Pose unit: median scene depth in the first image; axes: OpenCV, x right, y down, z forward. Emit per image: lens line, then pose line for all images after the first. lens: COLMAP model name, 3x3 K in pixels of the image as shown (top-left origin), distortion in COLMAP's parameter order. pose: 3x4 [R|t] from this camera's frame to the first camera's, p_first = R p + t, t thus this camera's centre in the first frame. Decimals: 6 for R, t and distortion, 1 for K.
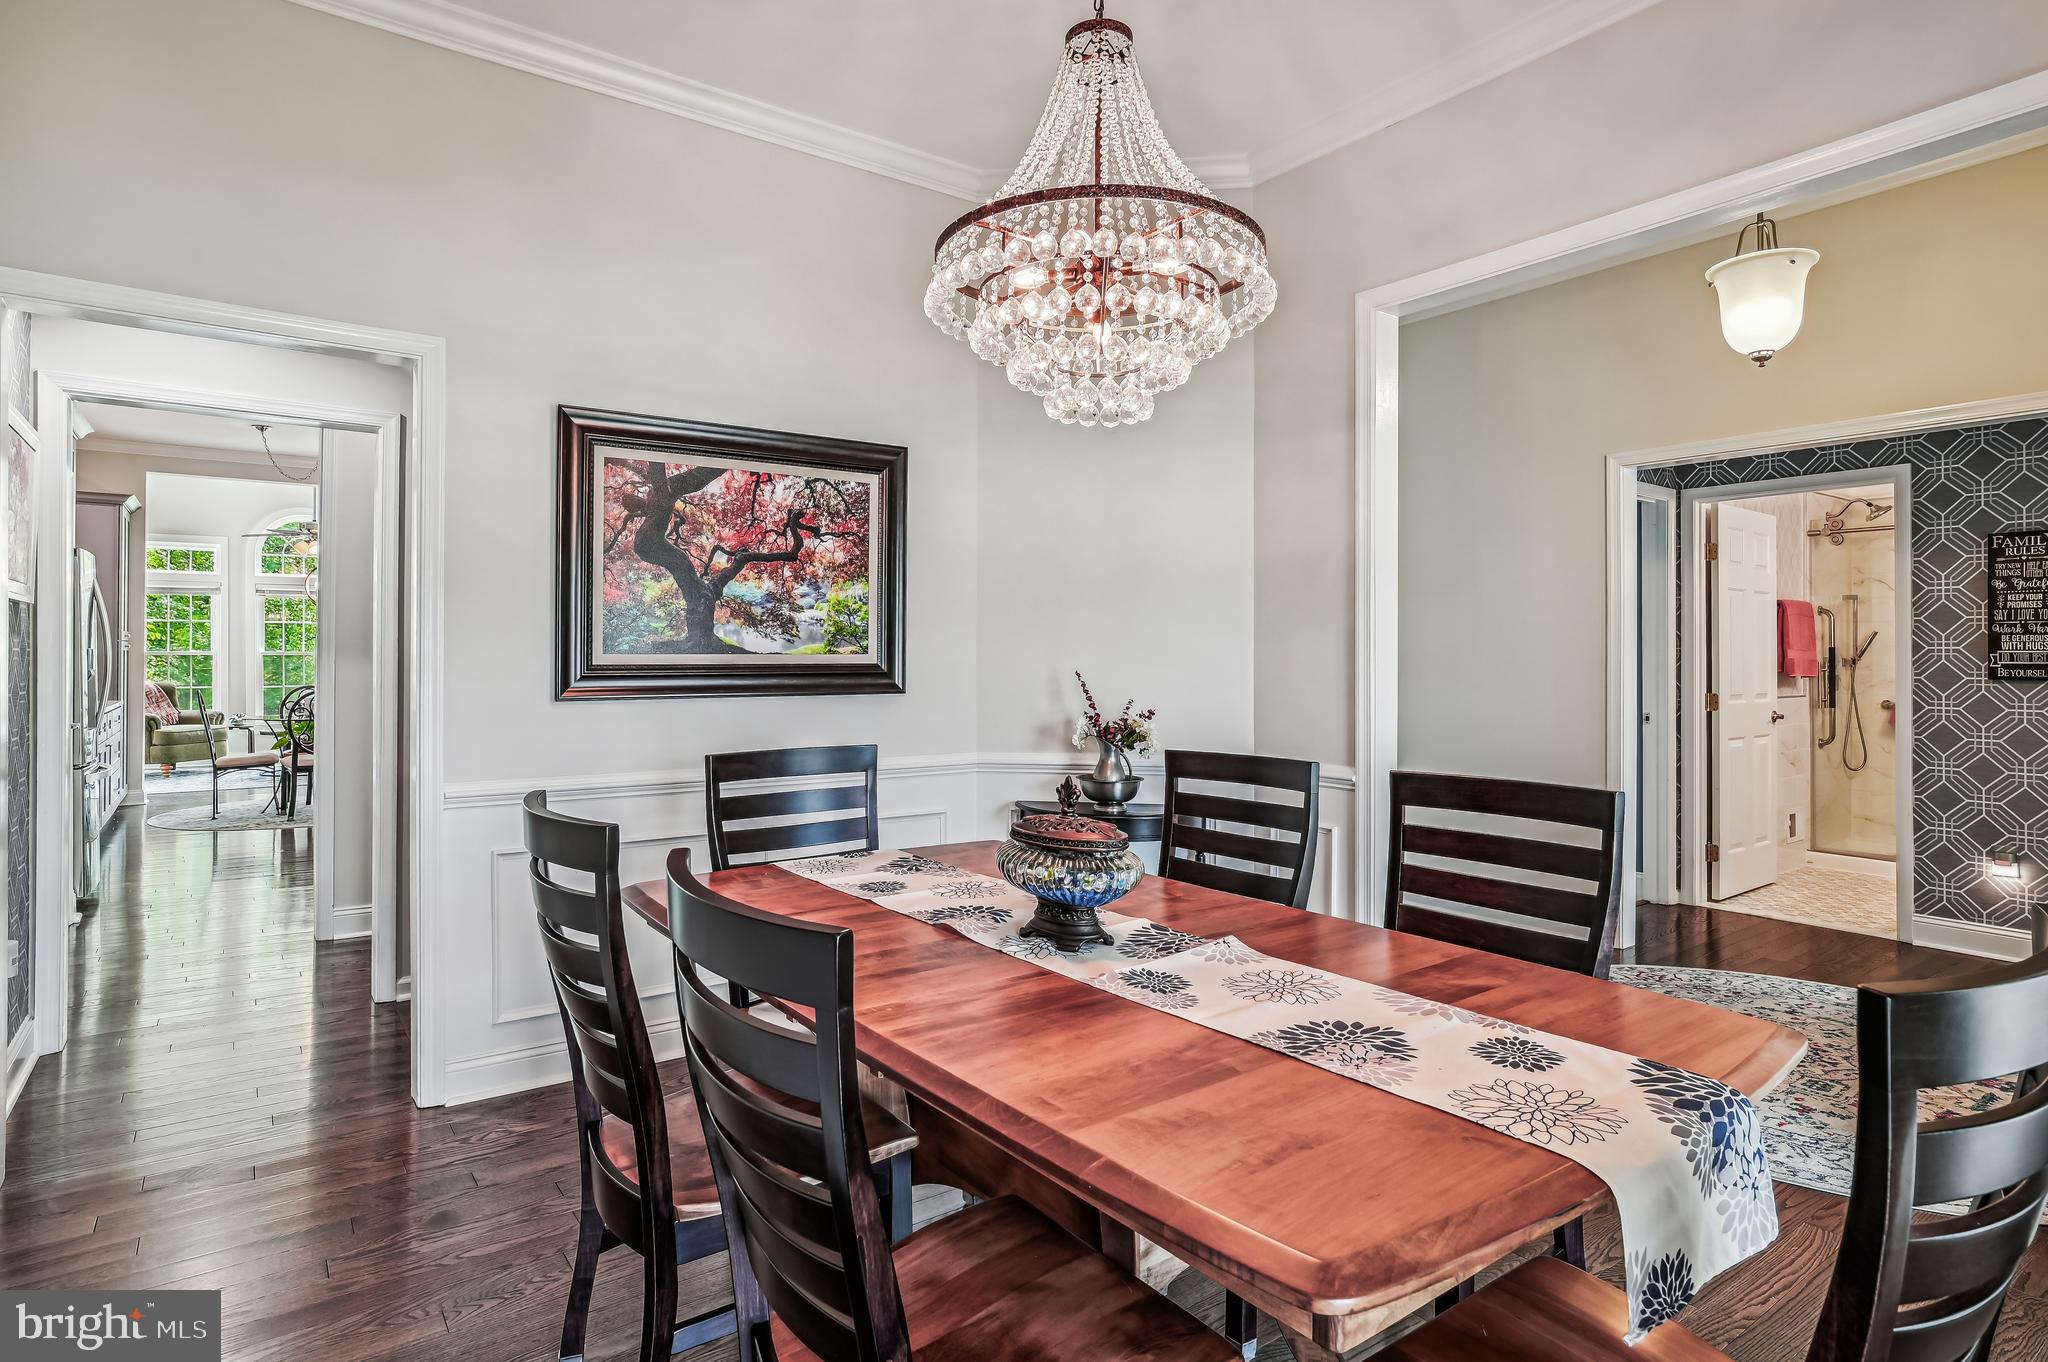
lens RADIAL K [[1100.1, 0, 1019.8], [0, 1100.1, 683.0], [0, 0, 1]] dist [-0.041849, 0.030113]
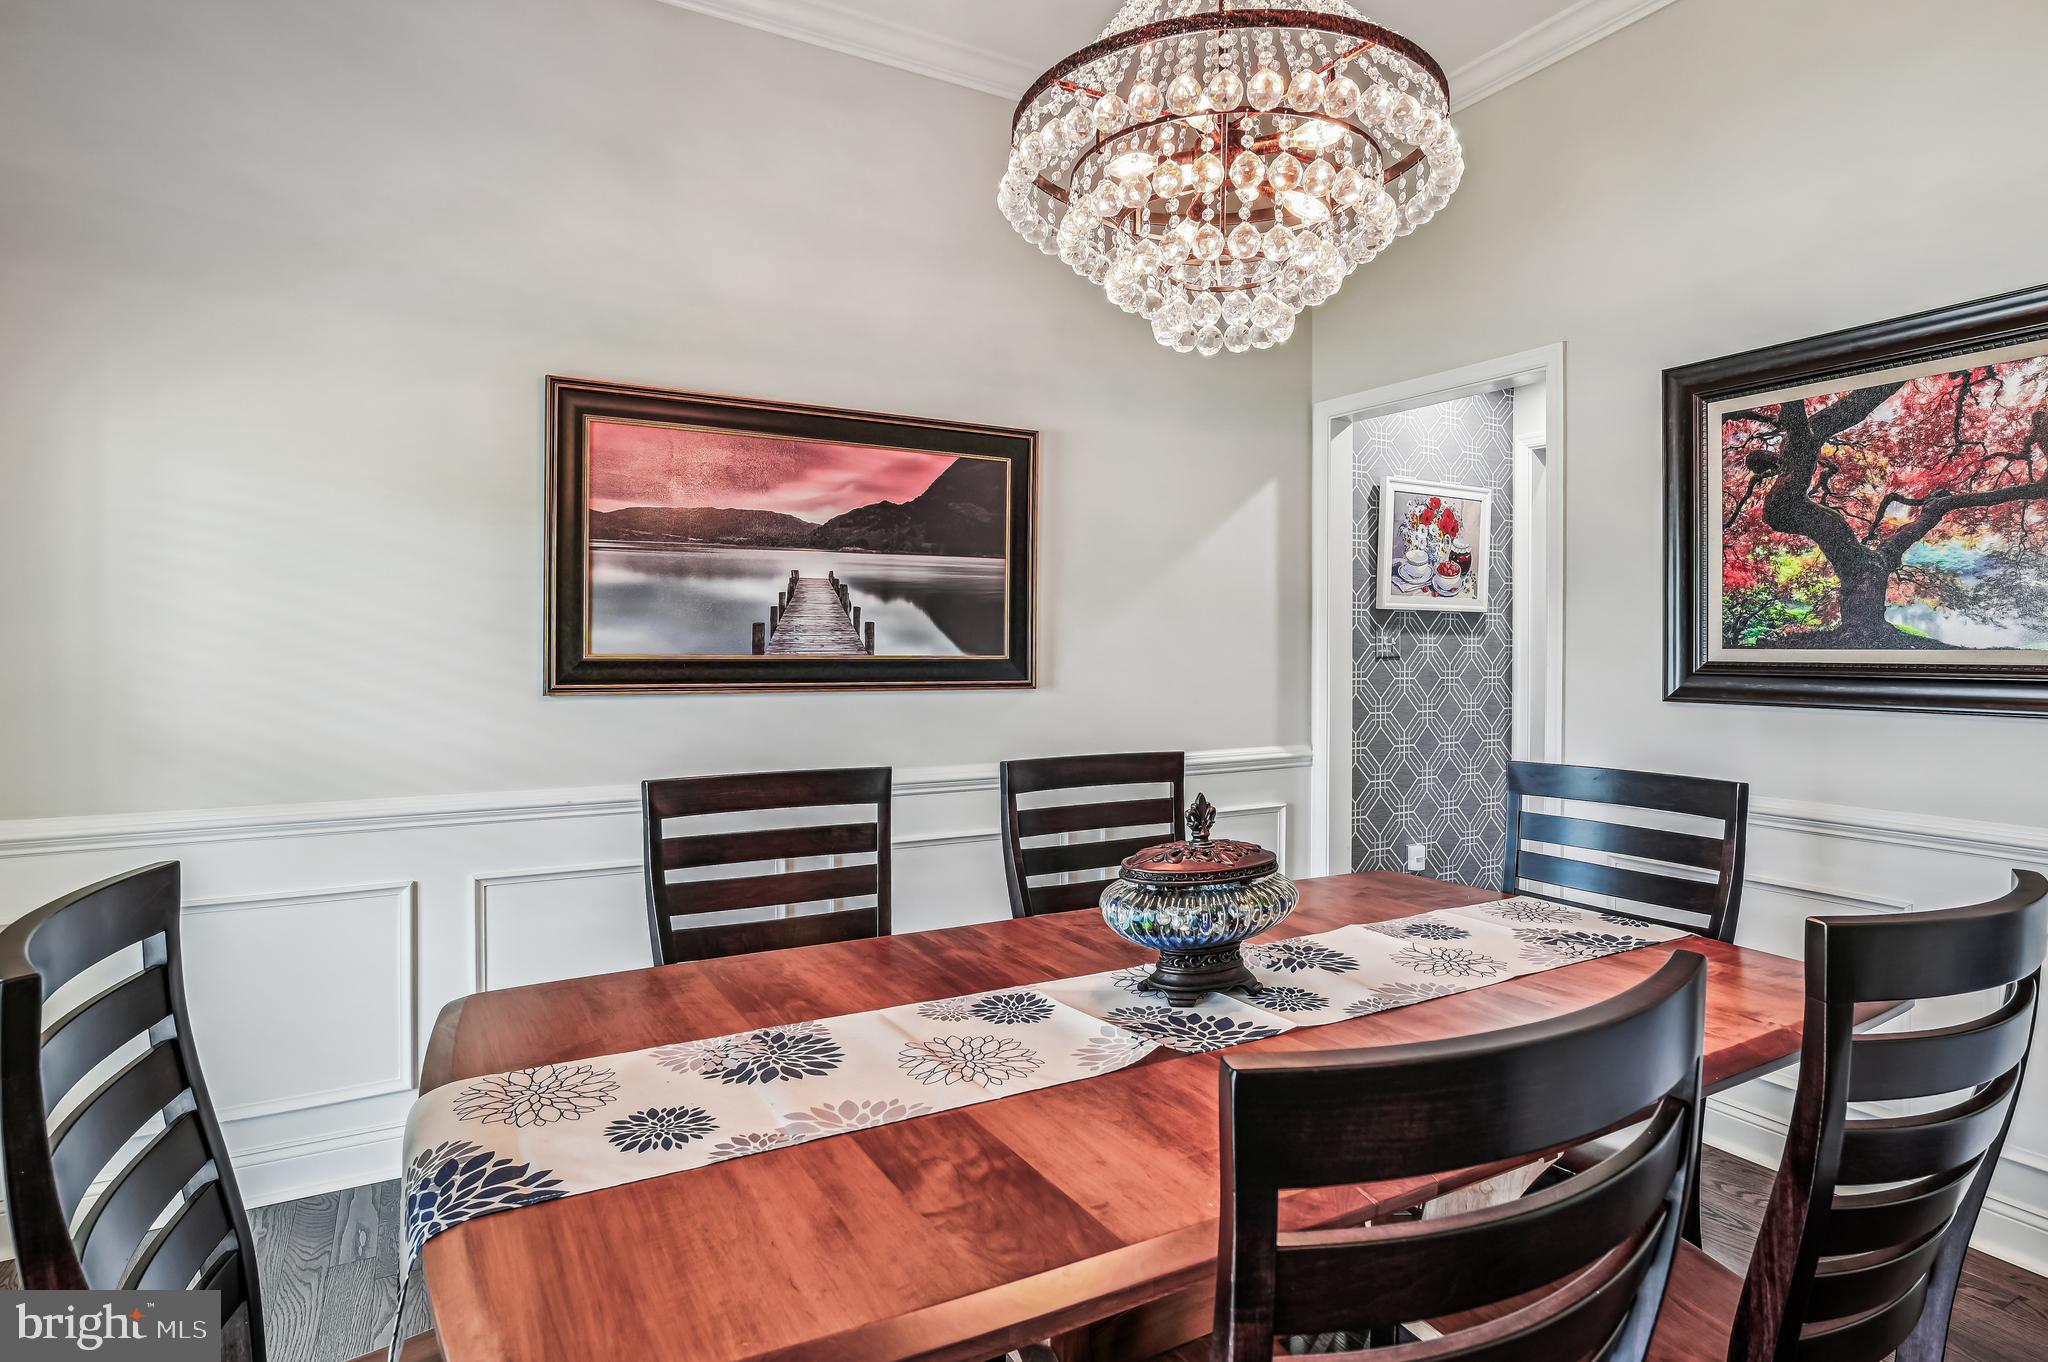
lens RADIAL K [[1100.1, 0, 1019.8], [0, 1100.1, 683.0], [0, 0, 1]] dist [-0.041849, 0.030113]
pose [[-0.130532, 0.030055, -0.990989, 0.510045], [-0.029762, 0.998971, 0.034217, -0.012579], [0.990997, 0.033960, -0.129503, 0.567146]]
